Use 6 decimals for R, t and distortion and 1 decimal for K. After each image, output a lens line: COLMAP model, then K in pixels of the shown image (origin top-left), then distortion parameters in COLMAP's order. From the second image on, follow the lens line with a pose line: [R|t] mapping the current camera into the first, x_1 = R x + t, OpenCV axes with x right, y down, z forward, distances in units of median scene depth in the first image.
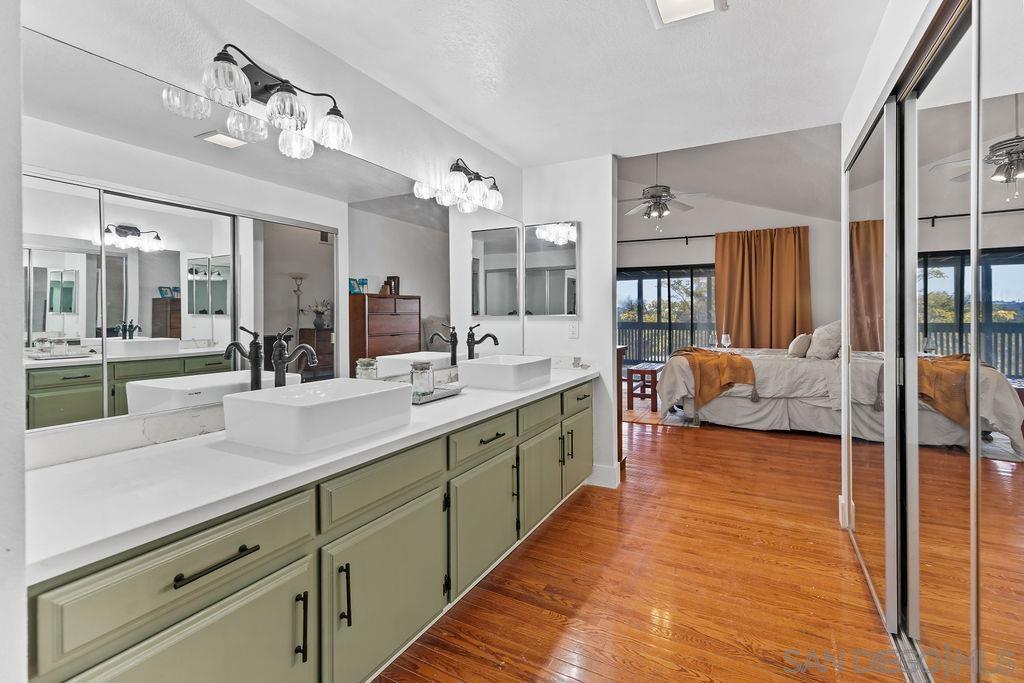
lens RADIAL K [[463.6, 0, 513.7], [0, 463.6, 330.4], [0, 0, 1]] dist [0.001666, -0.000233]
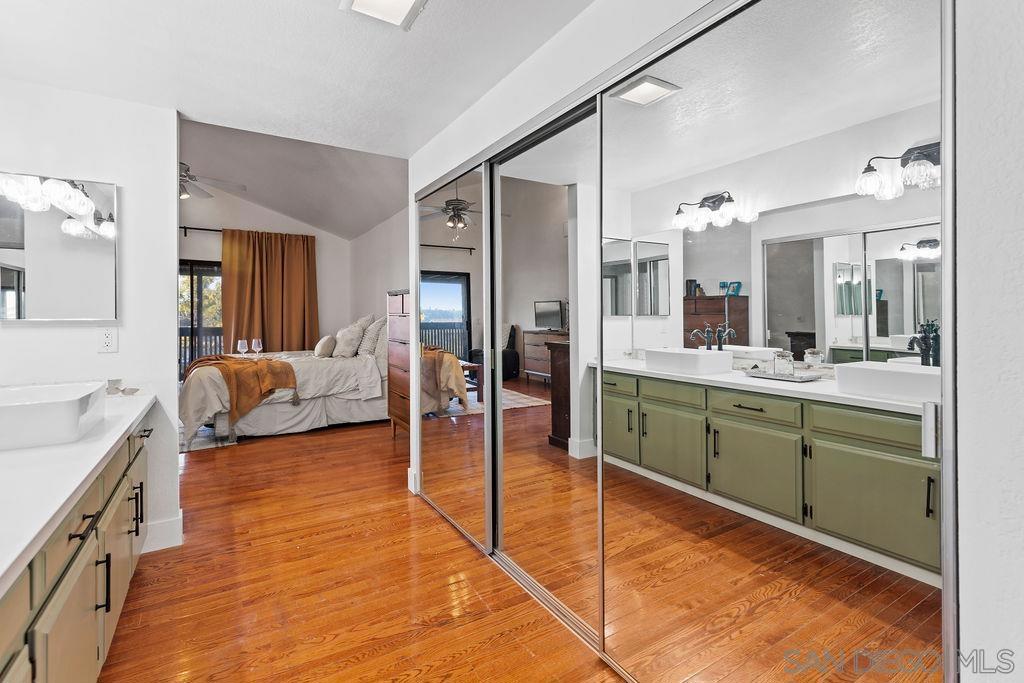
lens RADIAL K [[463.6, 0, 513.7], [0, 463.6, 330.4], [0, 0, 1]] dist [0.001666, -0.000233]
pose [[0.506872, -0.024088, 0.861685, -0.101760], [0.030611, 0.999482, 0.009933, -0.002778], [-0.861478, 0.021343, 0.507347, 0.082122]]
